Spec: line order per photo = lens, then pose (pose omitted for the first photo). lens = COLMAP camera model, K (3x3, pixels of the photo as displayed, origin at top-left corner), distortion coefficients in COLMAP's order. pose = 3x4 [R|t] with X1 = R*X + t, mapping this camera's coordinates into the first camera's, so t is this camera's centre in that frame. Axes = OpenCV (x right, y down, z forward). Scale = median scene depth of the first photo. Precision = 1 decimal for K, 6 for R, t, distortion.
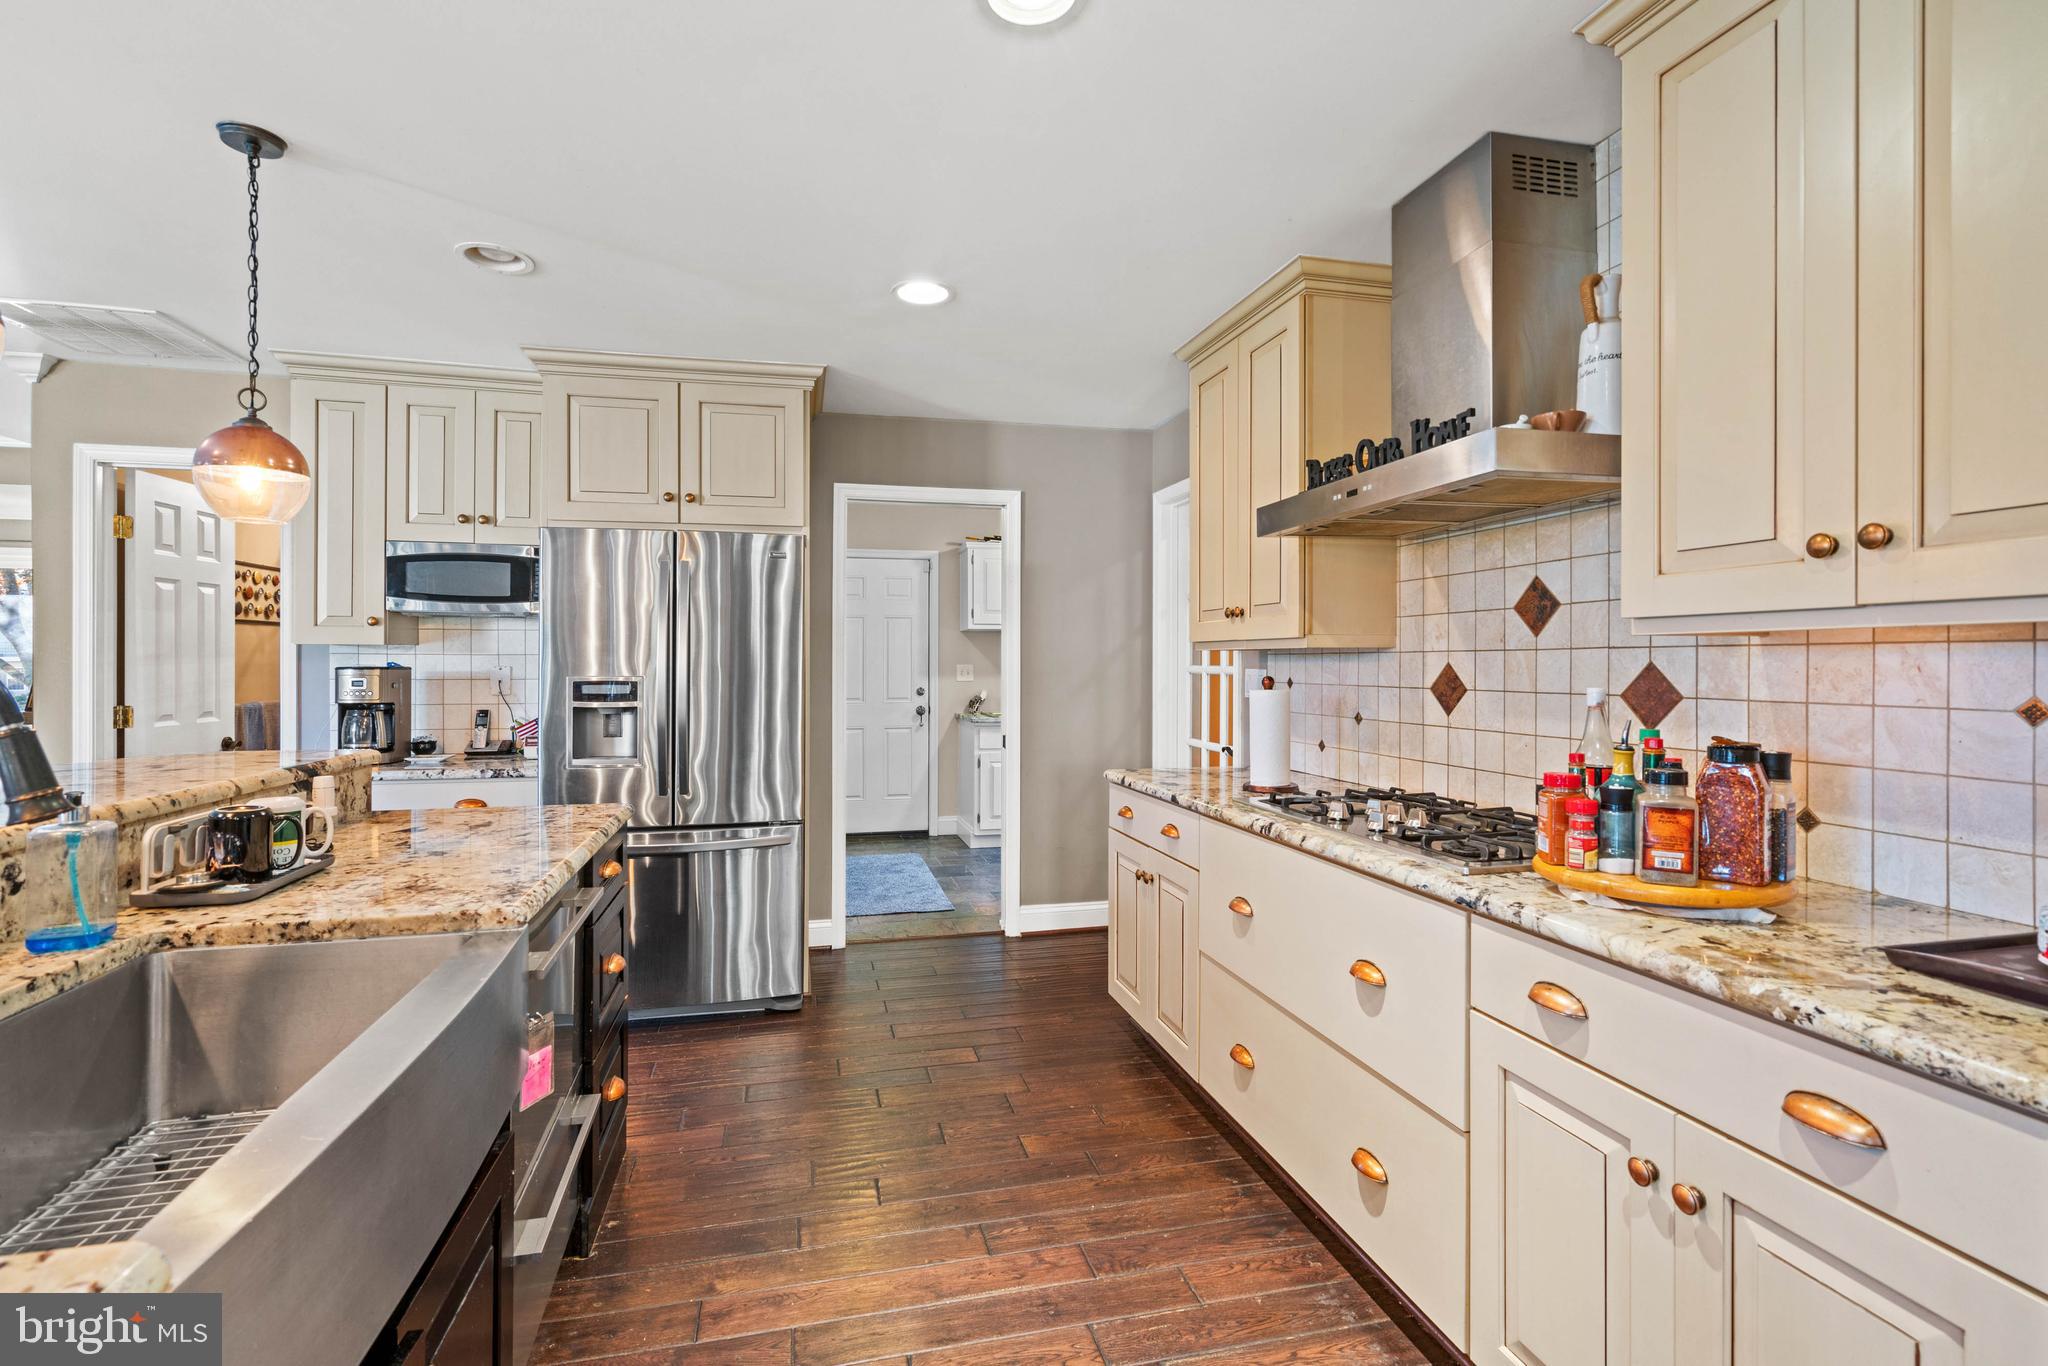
lens RADIAL K [[948.1, 0, 1019.3], [0, 948.1, 665.5], [0, 0, 1]] dist [-0.007285, 0.005581]
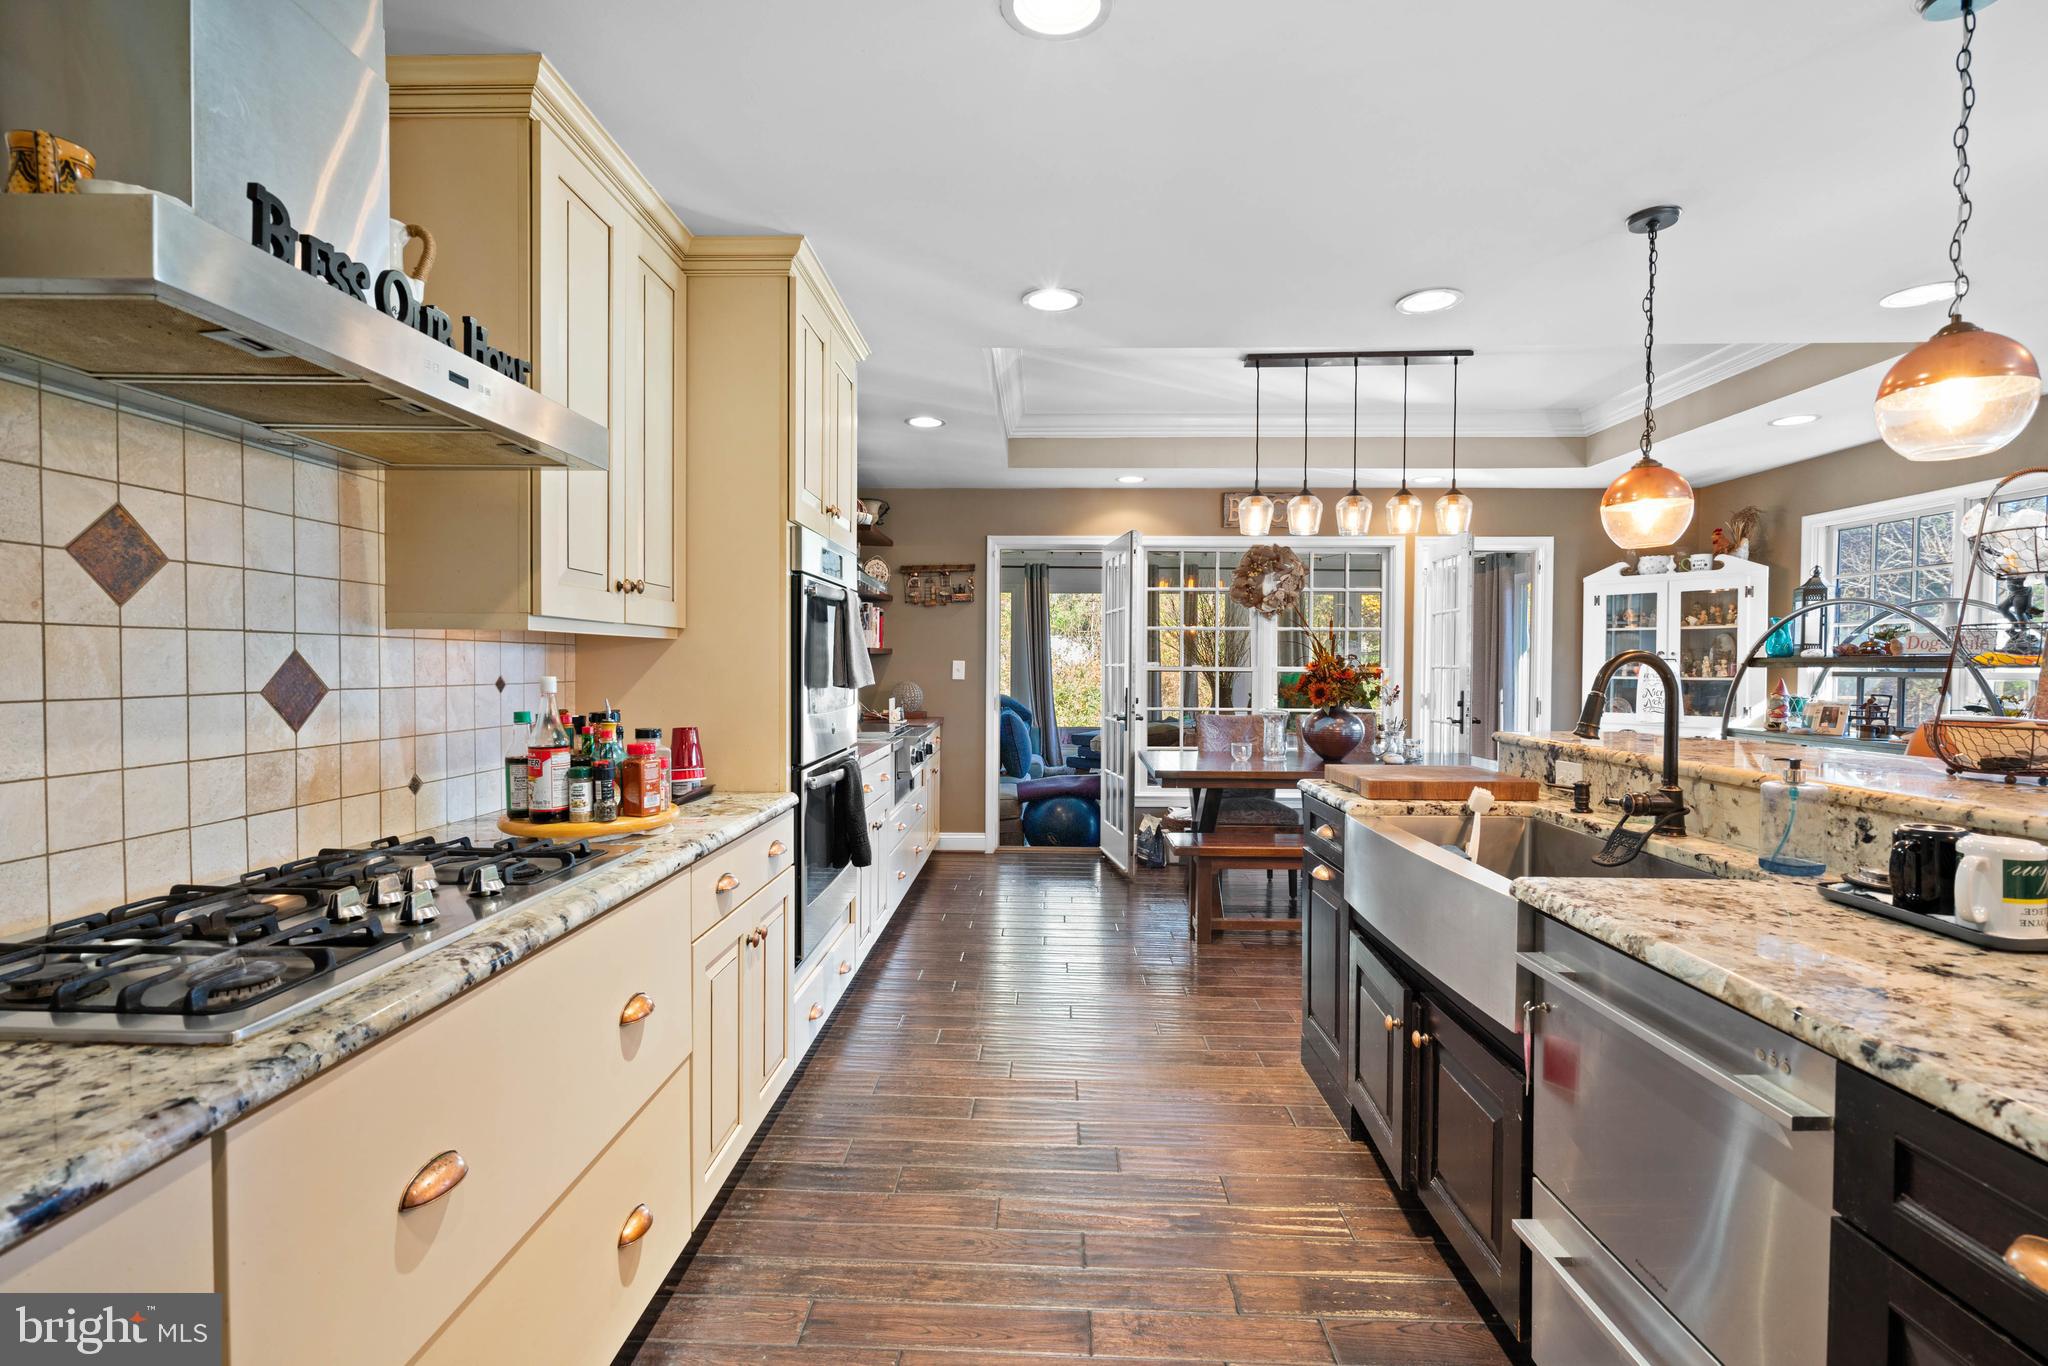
lens RADIAL K [[941.8, 0, 1016.2], [0, 941.8, 676.5], [0, 0, 1]] dist [-0.009551, 0.007006]
pose [[-0.961897, -0.010450, 0.273211, -0.107552], [-0.006547, 0.999863, 0.015193, 0.001476], [-0.273332, 0.012825, -0.961834, 0.924080]]
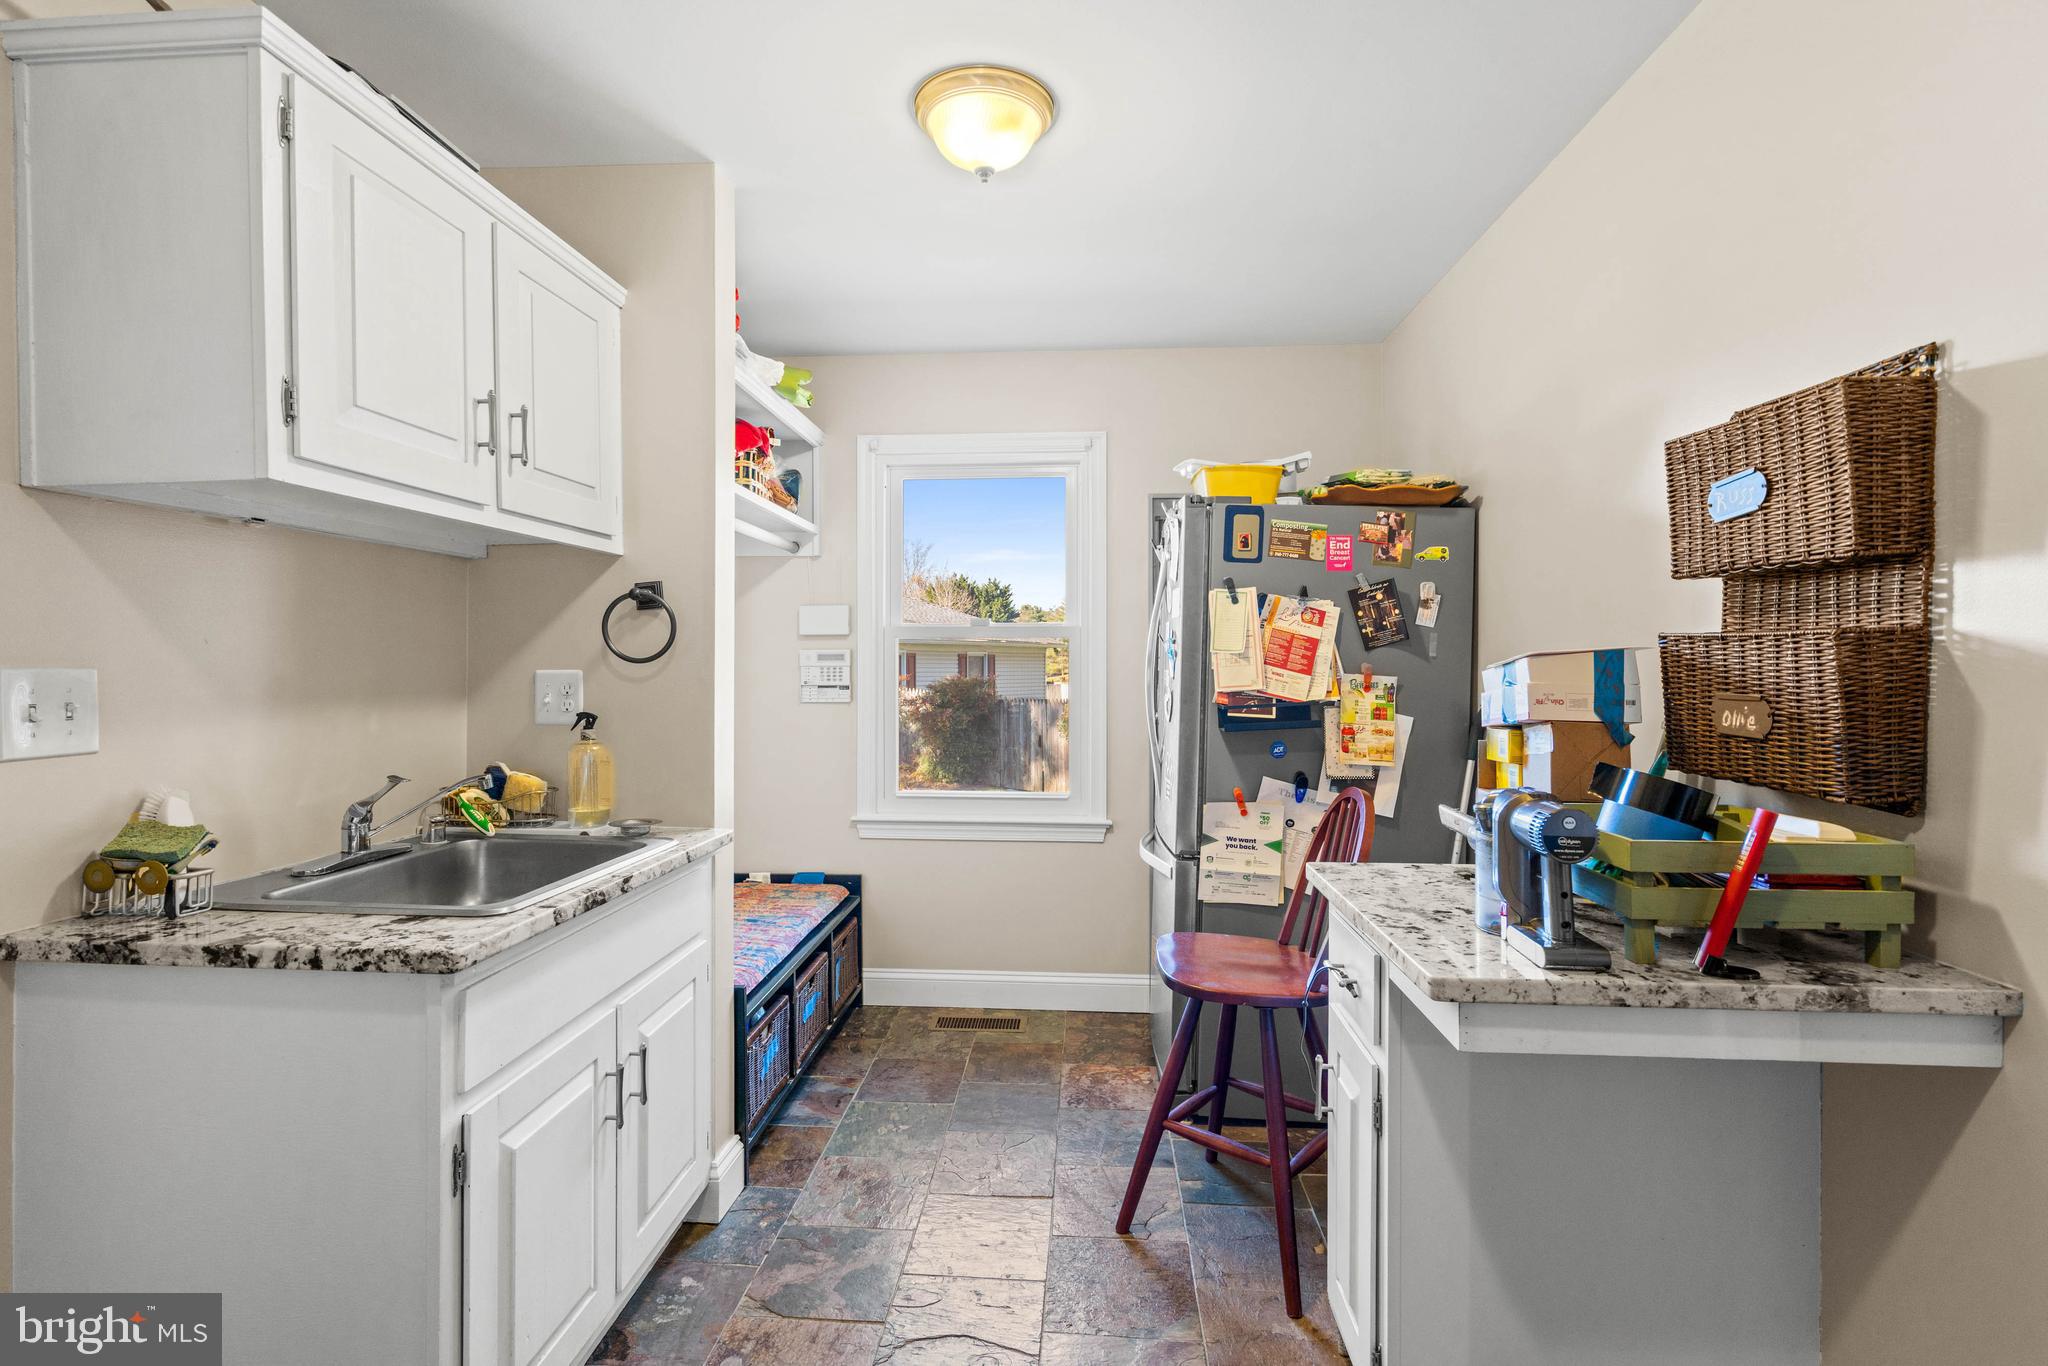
lens RADIAL K [[948.1, 0, 1019.3], [0, 948.1, 665.5], [0, 0, 1]] dist [-0.007285, 0.005581]
pose [[0.311201, -0.000029, 0.950344, -0.370216], [0.000579, 1.000000, -0.000159, -0.003103], [-0.950344, 0.000600, 0.311201, 1.581757]]
